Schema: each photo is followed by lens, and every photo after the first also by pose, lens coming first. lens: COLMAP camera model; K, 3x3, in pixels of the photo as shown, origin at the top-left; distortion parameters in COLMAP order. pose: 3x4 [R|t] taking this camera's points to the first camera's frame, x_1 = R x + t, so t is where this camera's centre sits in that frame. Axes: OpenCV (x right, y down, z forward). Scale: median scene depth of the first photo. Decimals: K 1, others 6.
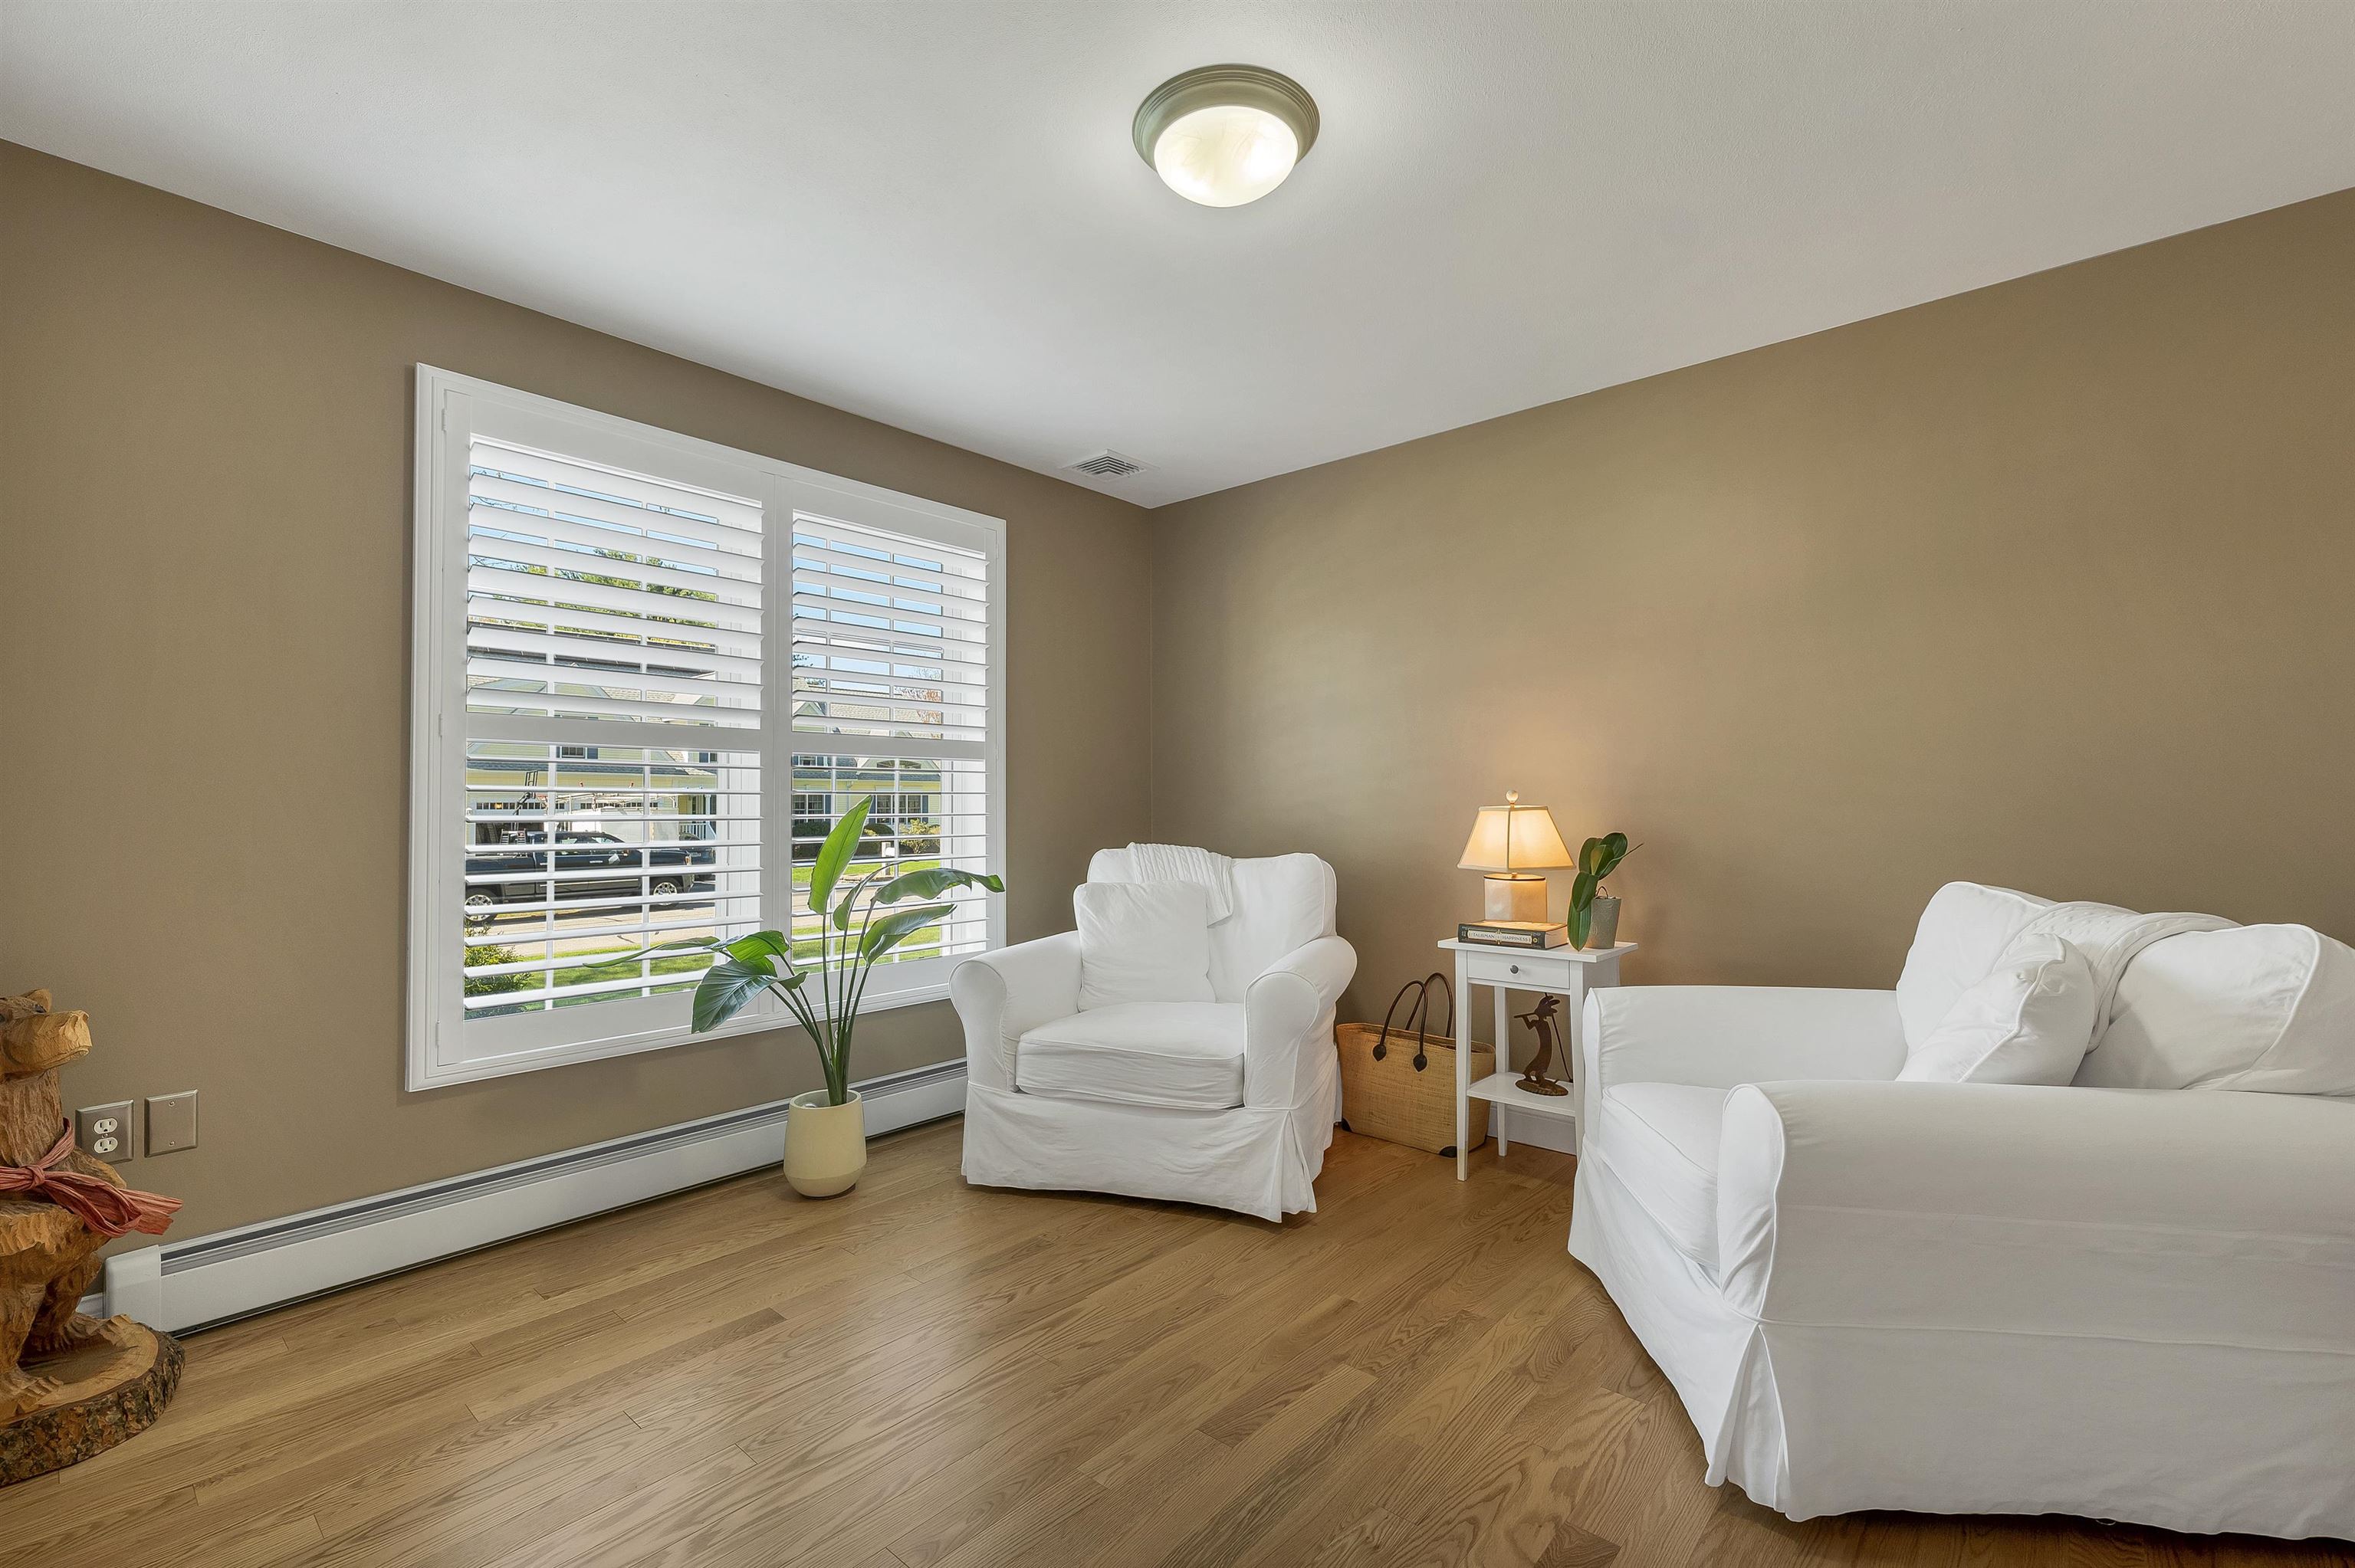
lens RADIAL K [[968.6, 0, 1169.3], [0, 968.6, 787.0], [0, 0, 1]] dist [0.001266, 0.000433]
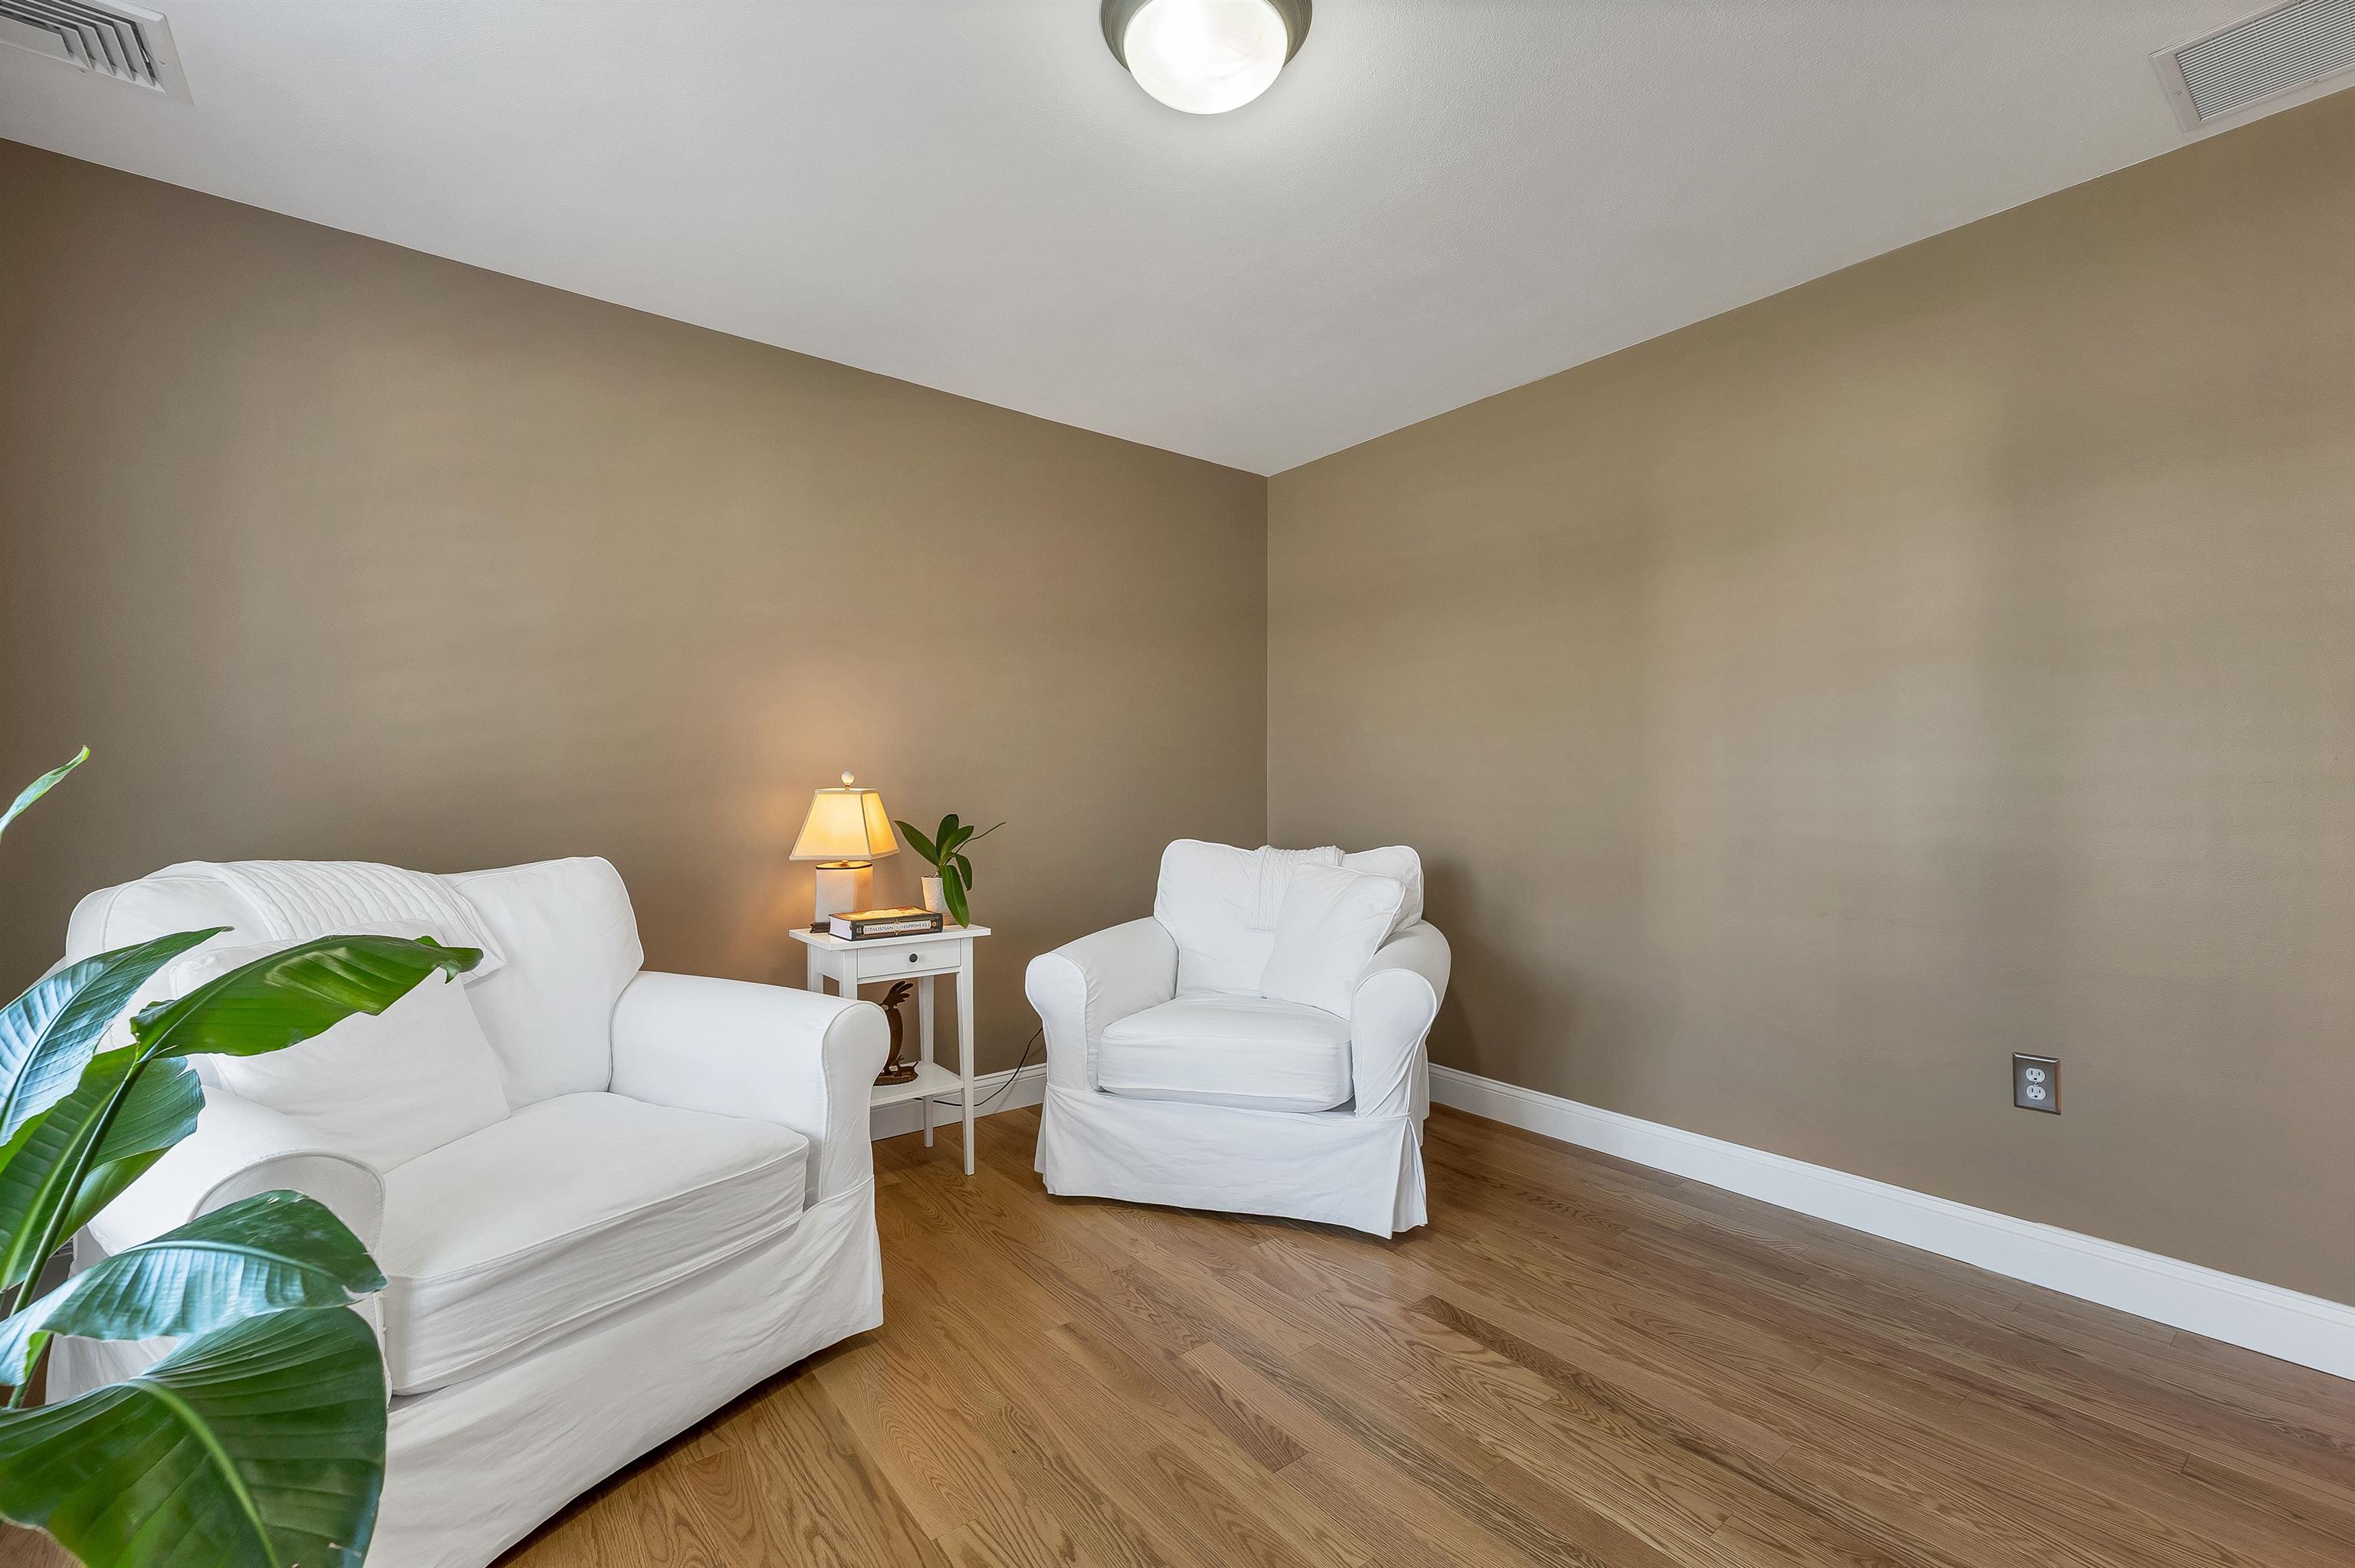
lens RADIAL K [[968.6, 0, 1178.1], [0, 968.6, 796.5], [0, 0, 1]] dist [0.001266, 0.000433]
pose [[0.216376, -0.002845, 0.976306, -0.568174], [-0.013237, 0.999895, 0.005848, 0.021914], [-0.976220, -0.014188, 0.216316, 0.592747]]
